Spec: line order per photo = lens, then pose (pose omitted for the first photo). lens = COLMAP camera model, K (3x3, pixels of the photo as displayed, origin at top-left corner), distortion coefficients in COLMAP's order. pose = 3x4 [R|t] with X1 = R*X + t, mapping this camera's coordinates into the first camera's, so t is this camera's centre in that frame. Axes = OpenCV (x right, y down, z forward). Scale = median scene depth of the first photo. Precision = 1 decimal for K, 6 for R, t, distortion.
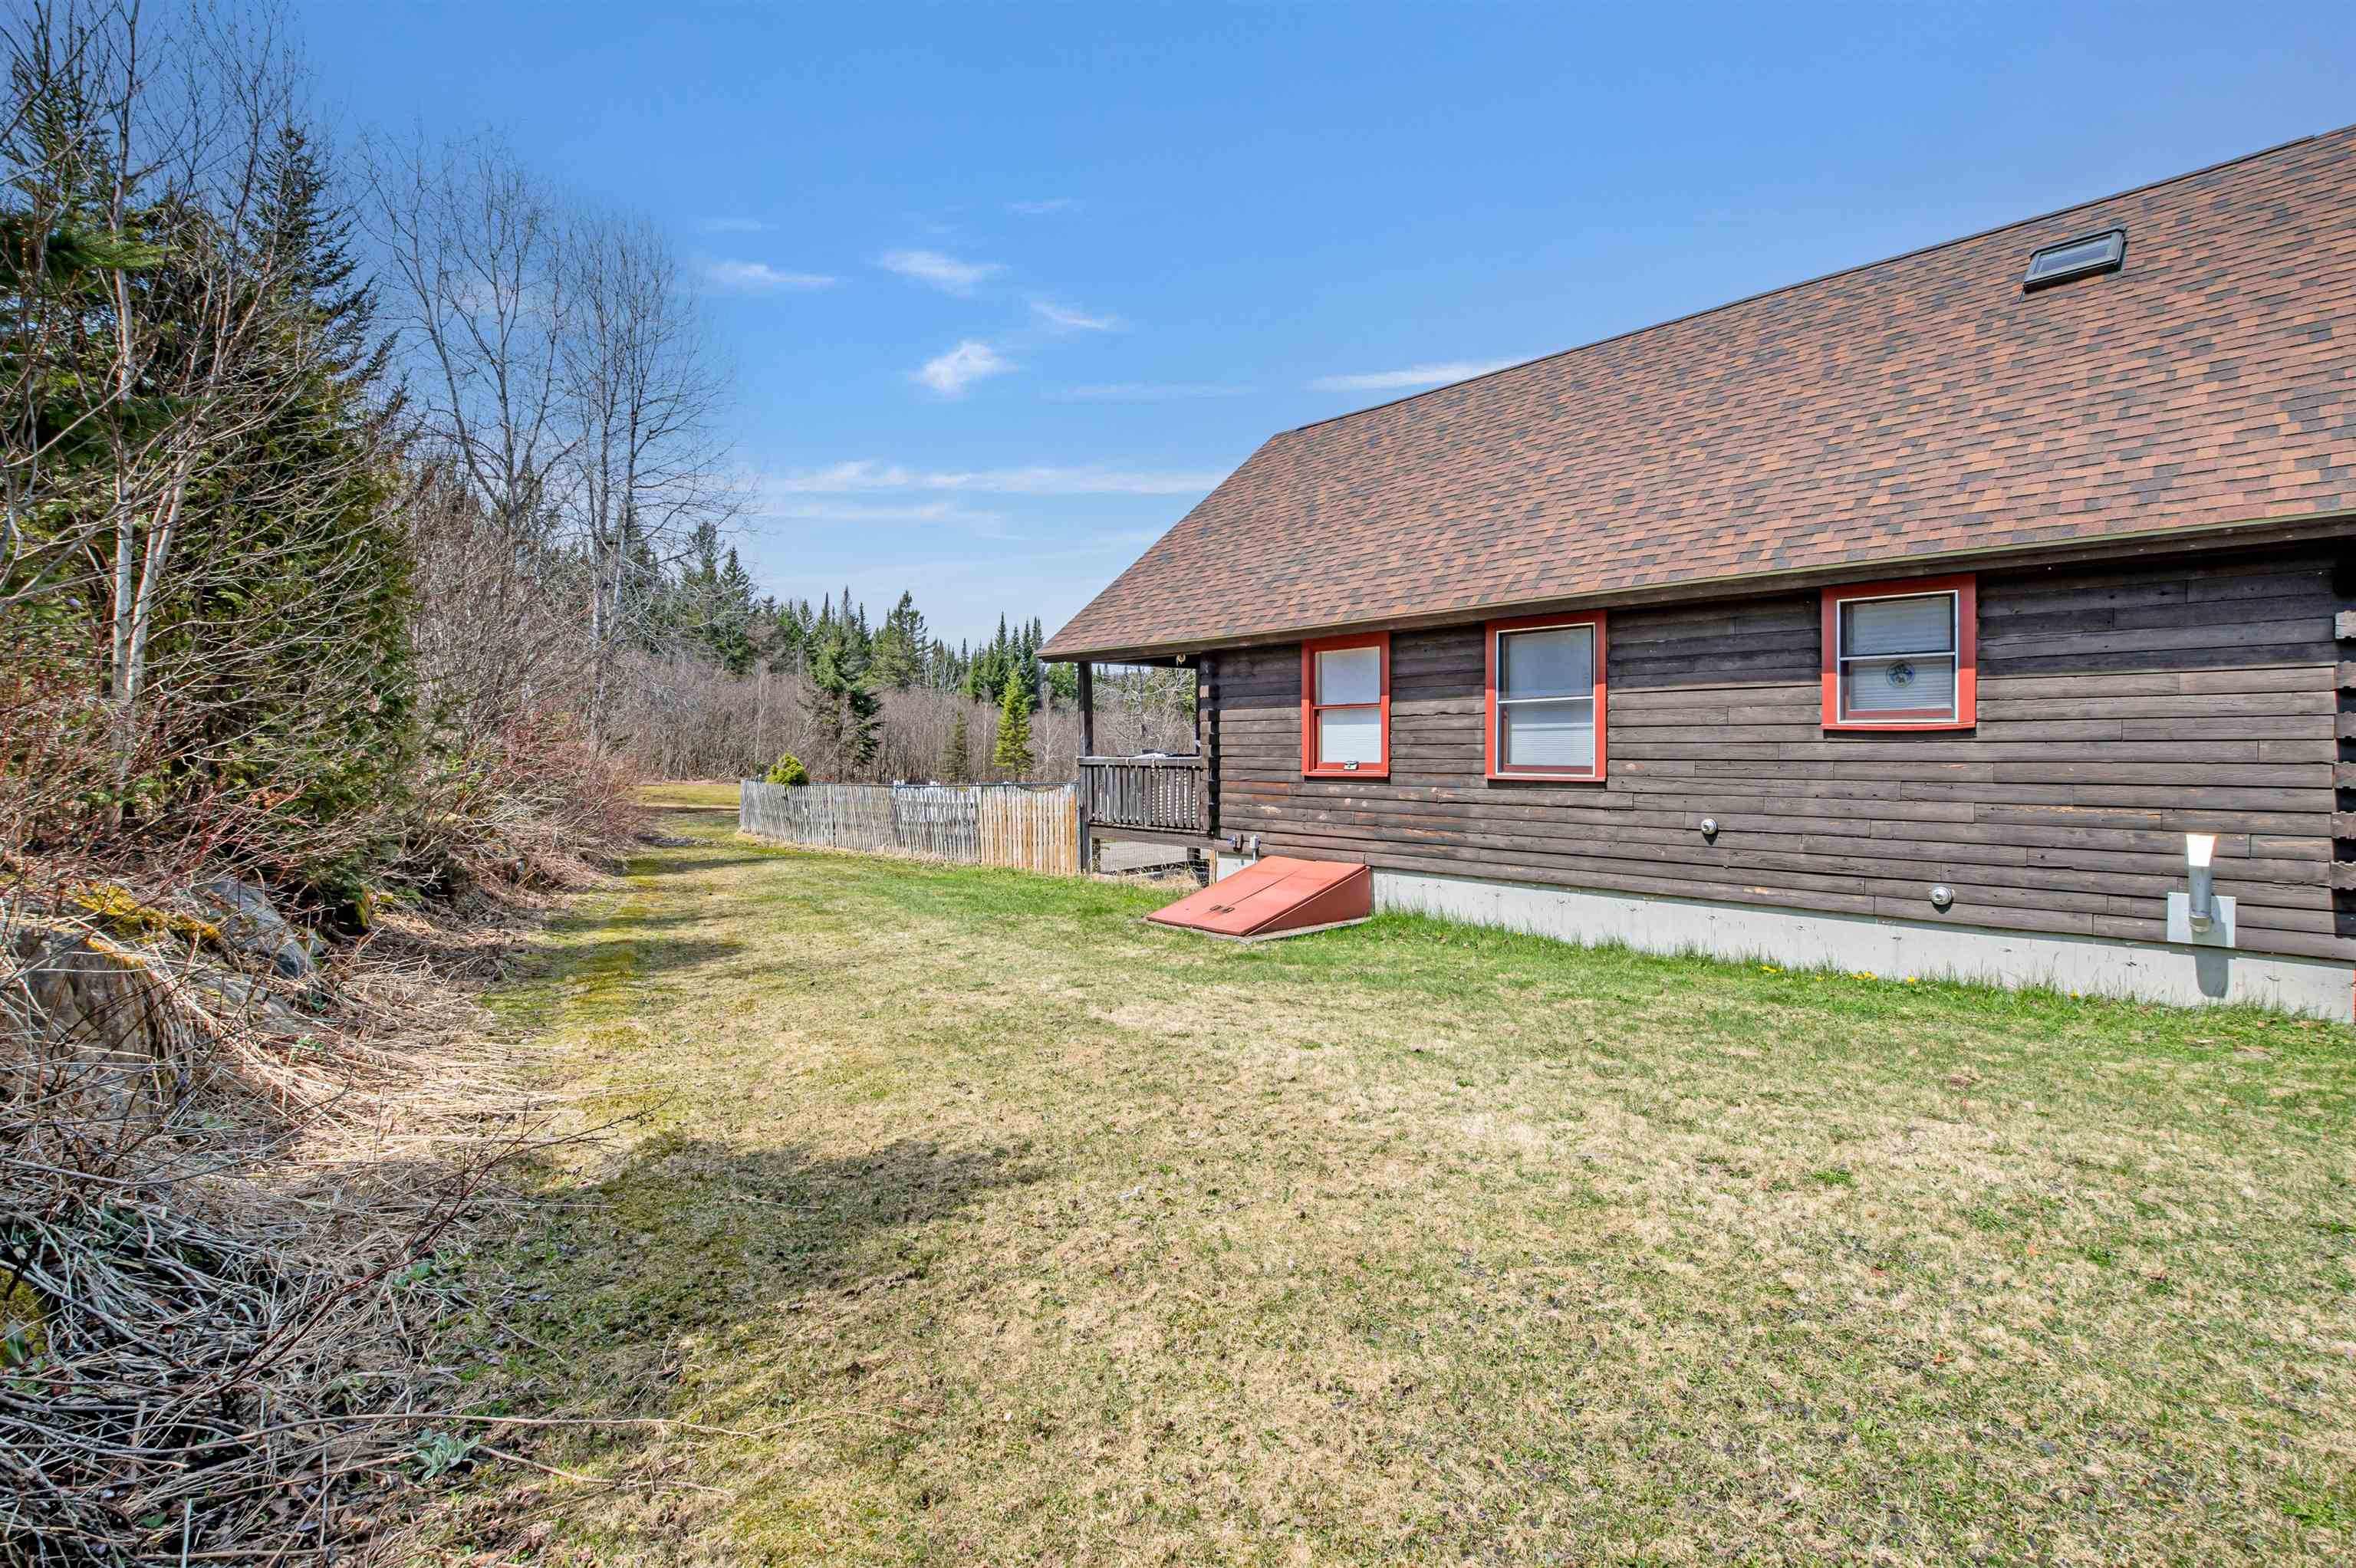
lens RADIAL K [[1036.2, 0, 1178.0], [0, 1036.2, 784.0], [0, 0, 1]] dist [-0.032678, 0.006542]
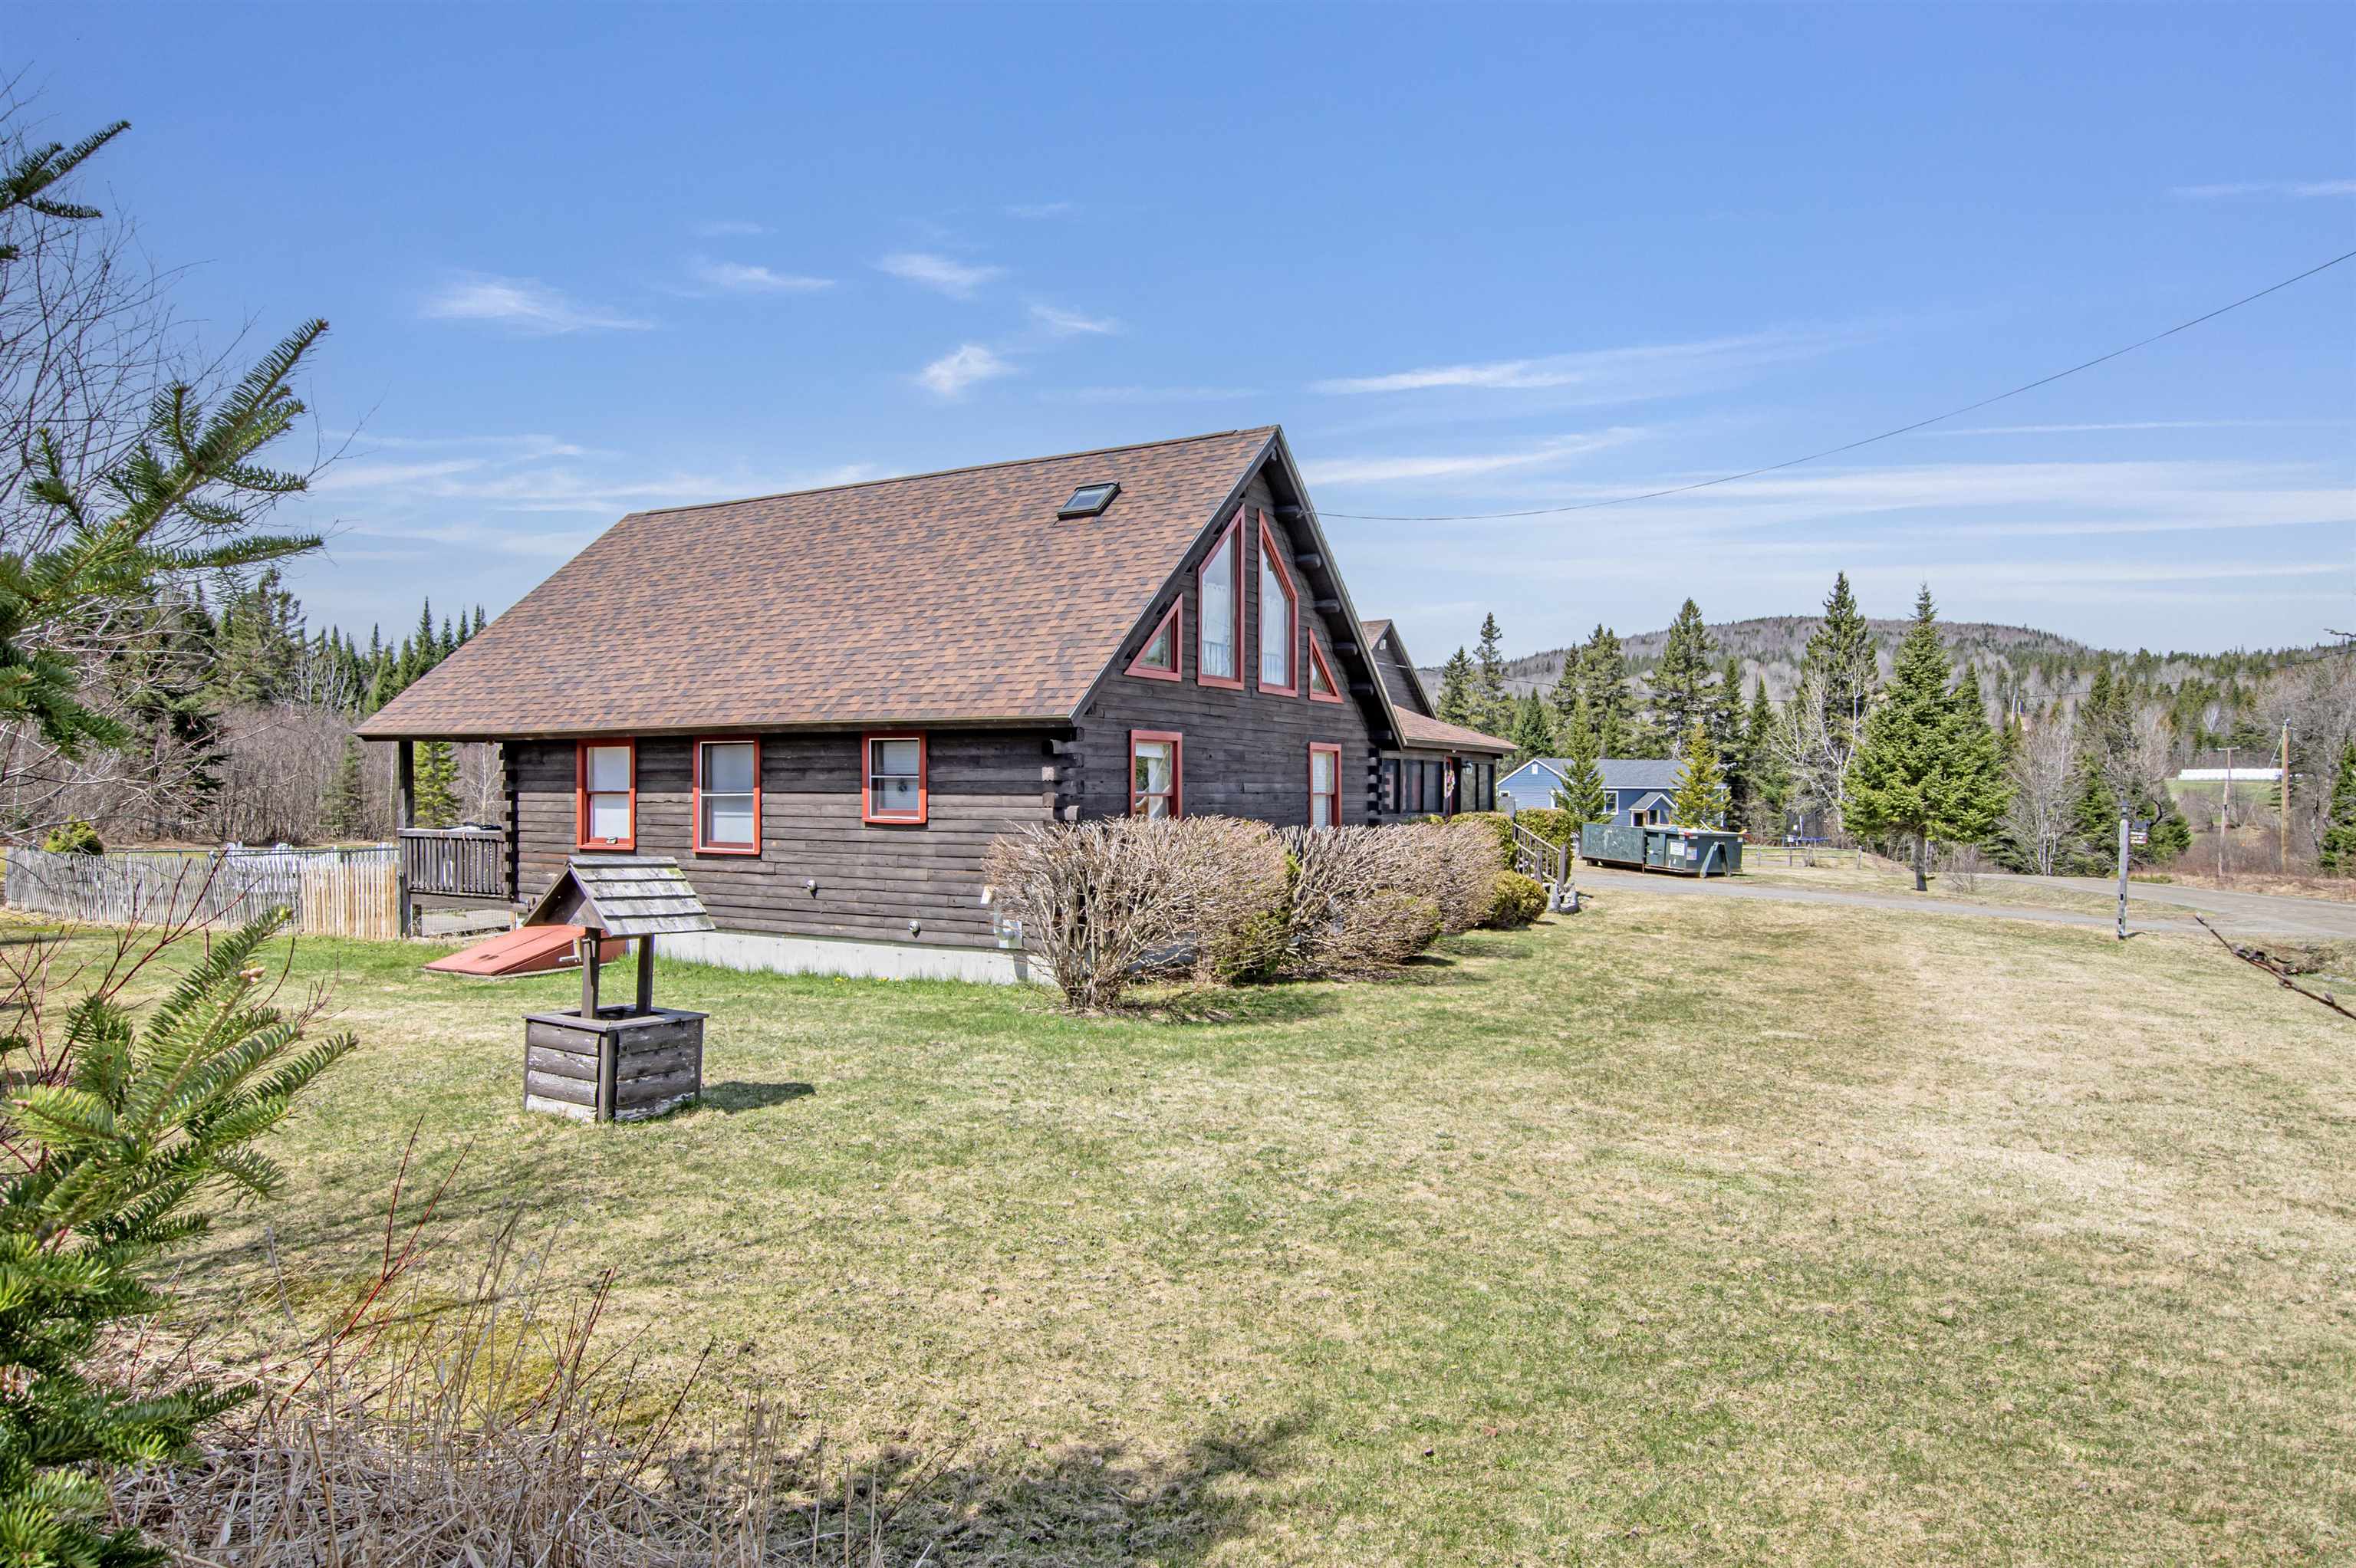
lens RADIAL K [[1530.9, 0, 1178.0], [0, 1530.9, 784.0], [0, 0, 1]] dist [0.040317, 0.000465]
pose [[0.966864, -0.000077, 0.255293, 0.394569], [0.006872, 0.999645, -0.025726, -0.037554], [-0.255201, 0.026628, 0.966521, -1.089251]]
